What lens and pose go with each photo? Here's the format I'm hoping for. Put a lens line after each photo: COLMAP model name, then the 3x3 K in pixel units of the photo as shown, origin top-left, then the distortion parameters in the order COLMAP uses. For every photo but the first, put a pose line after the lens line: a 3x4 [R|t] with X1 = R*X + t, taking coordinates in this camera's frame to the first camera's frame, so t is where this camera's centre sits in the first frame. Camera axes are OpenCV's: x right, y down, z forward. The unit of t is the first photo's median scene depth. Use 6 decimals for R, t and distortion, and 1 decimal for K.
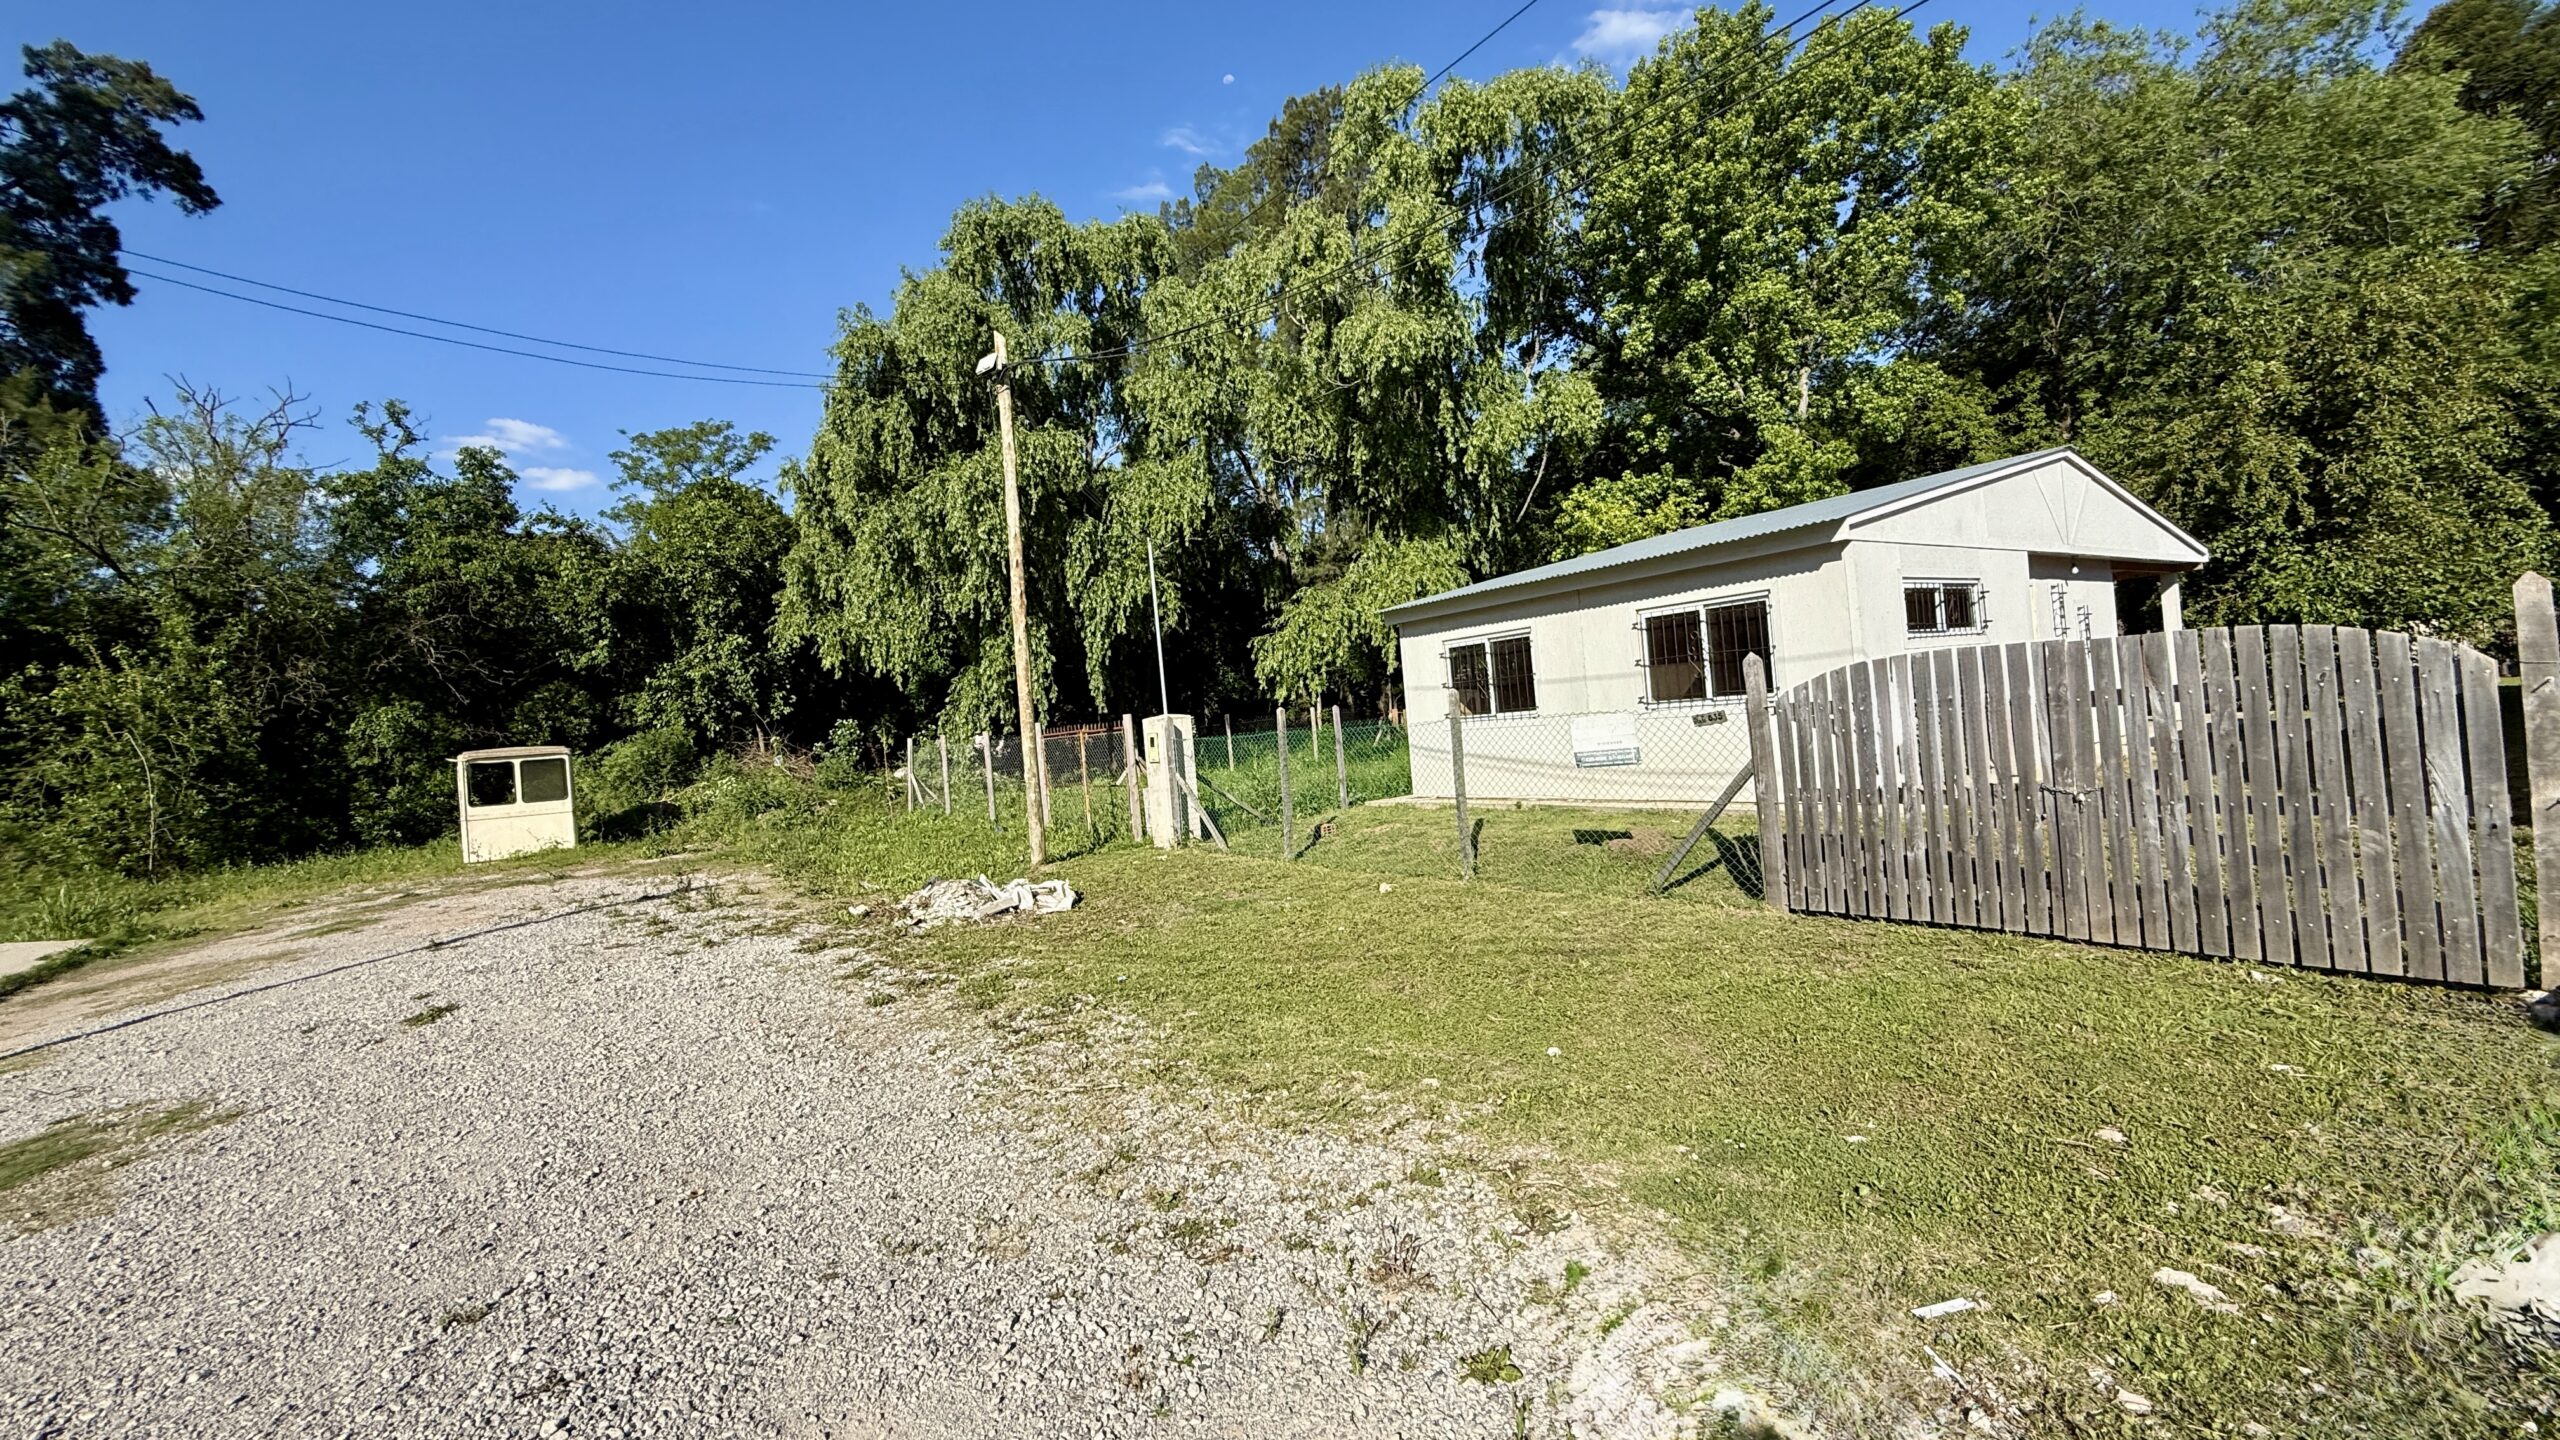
lens RADIAL K [[1018.0, 0, 1277.7], [0, 1018.0, 723.1], [0, 0, 1]] dist [0.001948, -0.000325]
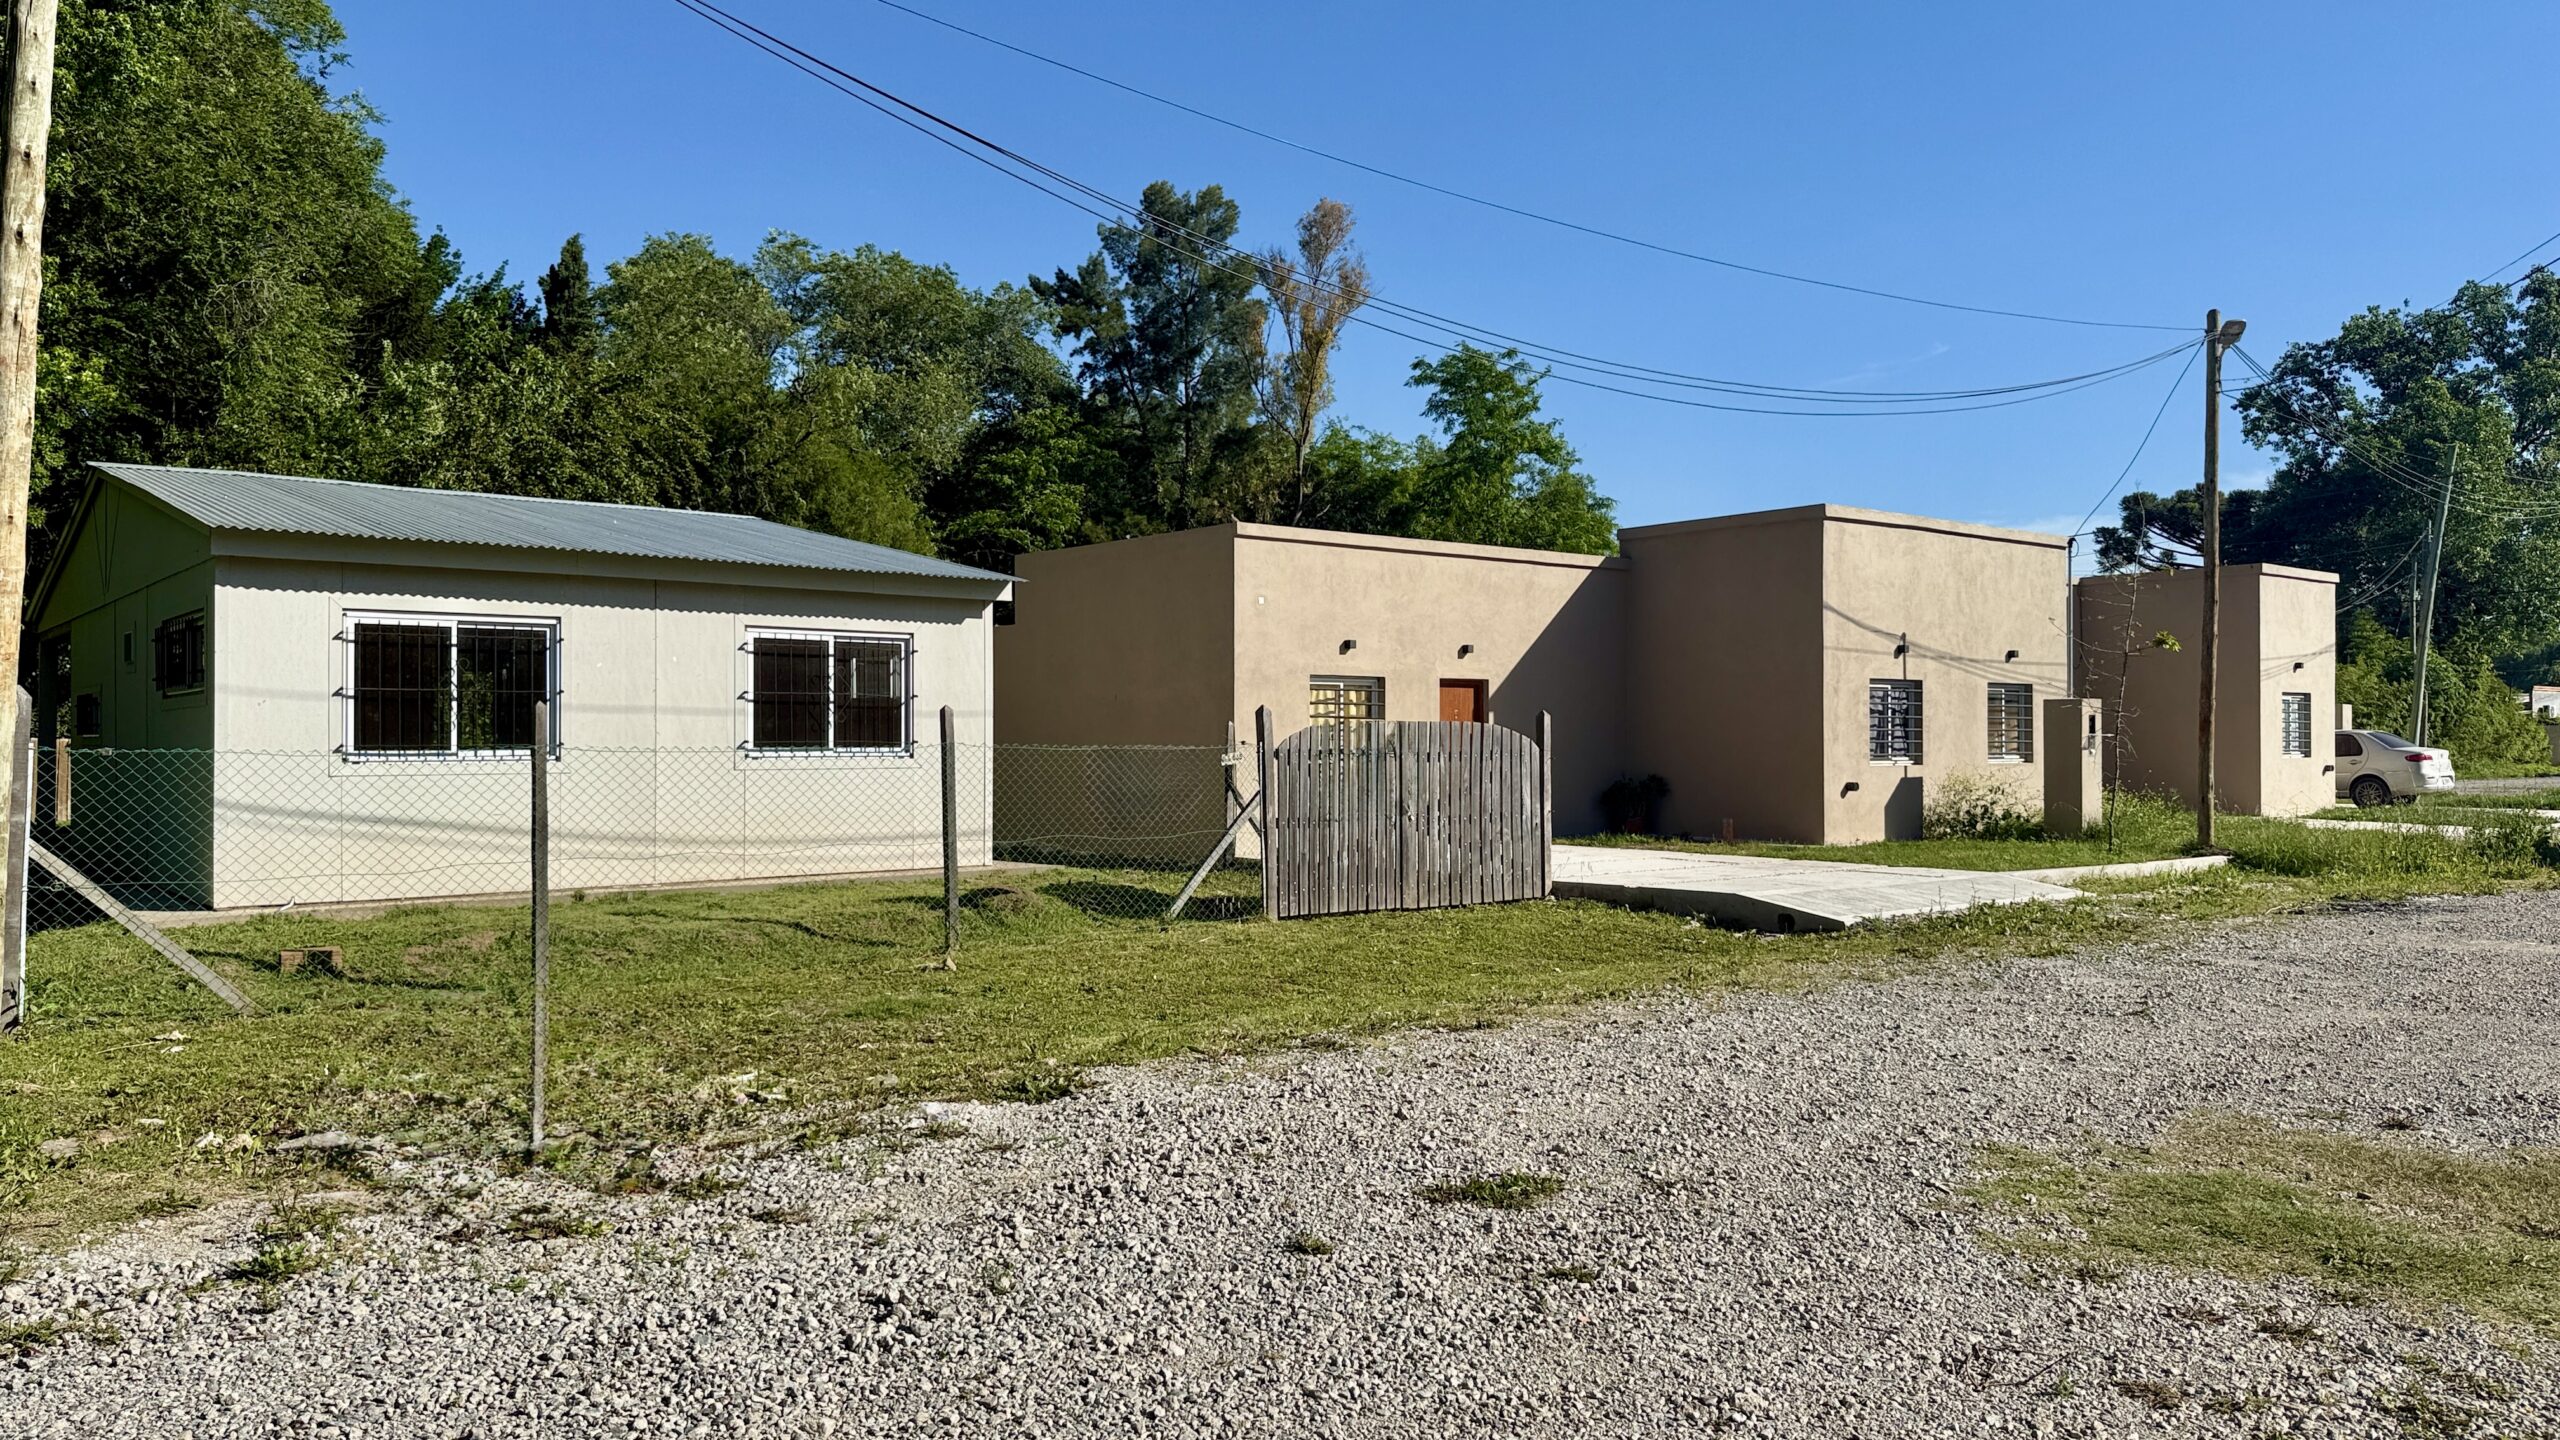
lens RADIAL K [[1776.2, 0, 1285.0], [0, 1776.2, 763.3], [0, 0, 1]] dist [0.057563, -0.059349]
pose [[-0.070015, 0.075732, 0.994667, -0.563697], [0.013491, 0.997095, -0.074967, 0.054563], [-0.997455, 0.008171, -0.070834, 0.397616]]
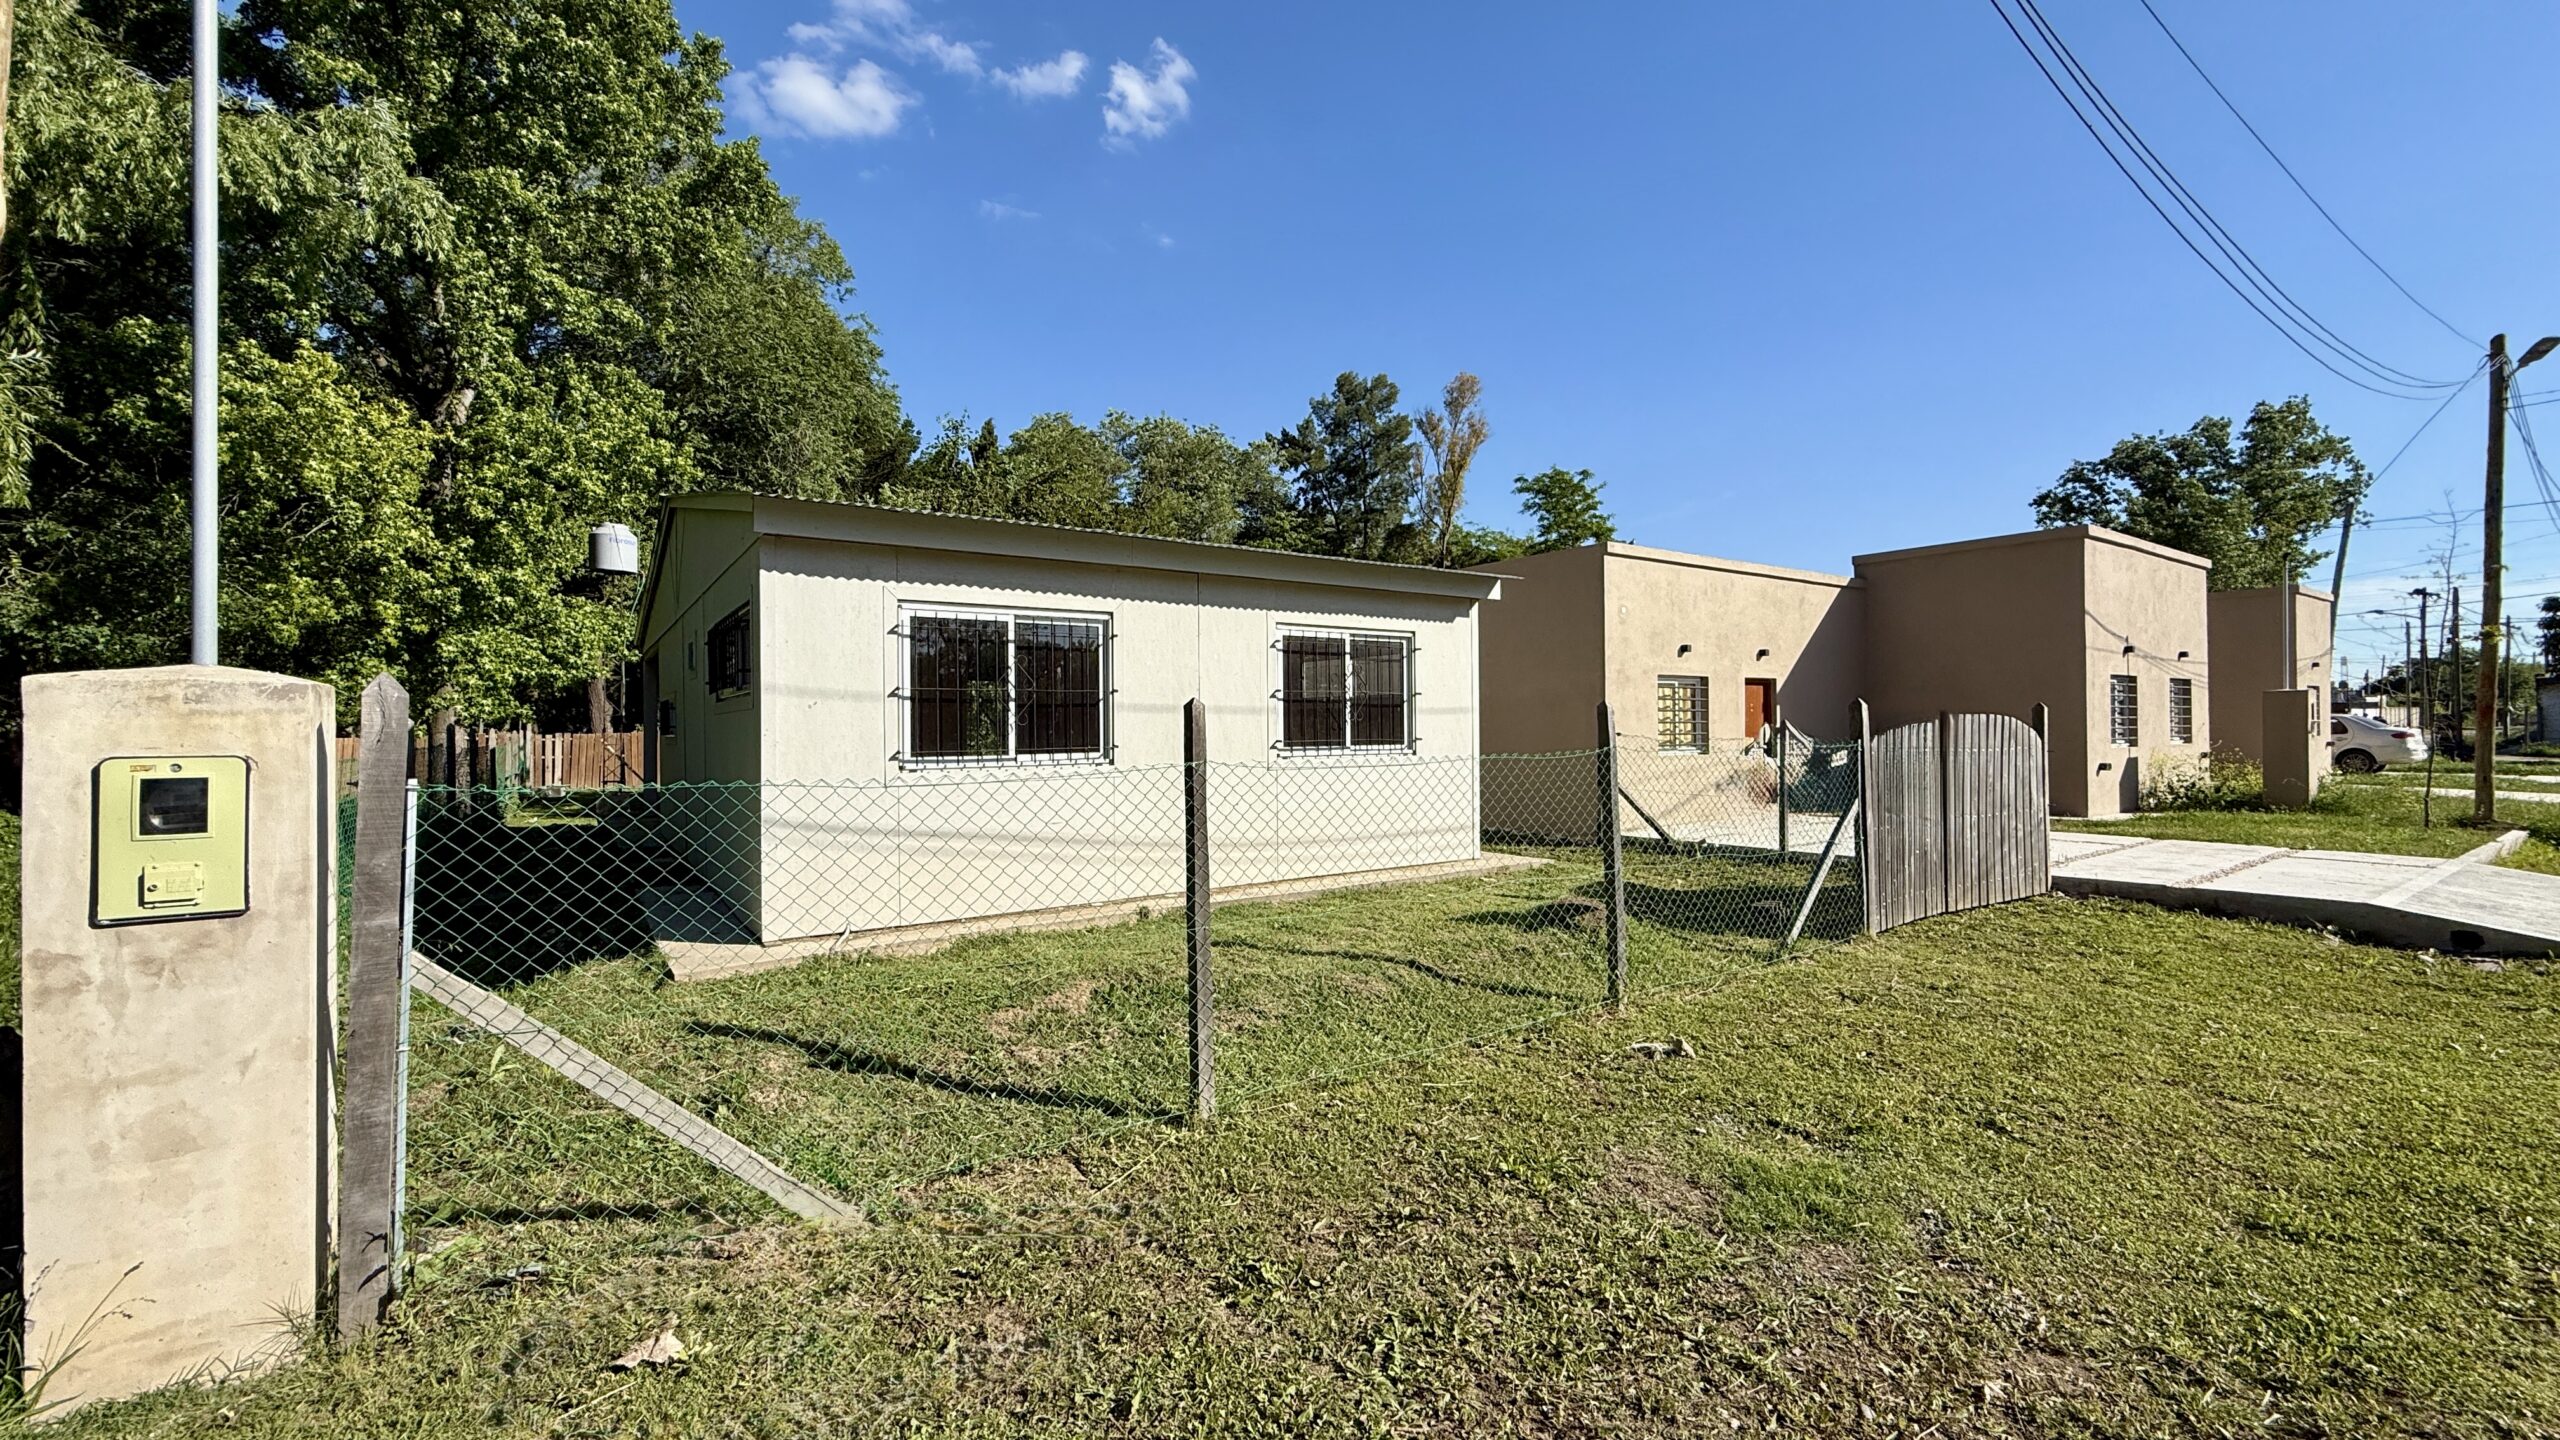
lens RADIAL K [[1018.0, 0, 1272.4], [0, 1018.0, 713.6], [0, 0, 1]] dist [0.001948, -0.000325]
pose [[0.016758, 0.098774, 0.994969, -0.216237], [0.012543, 0.995009, -0.098989, 0.016000], [-0.999781, 0.014139, 0.015436, 0.567706]]
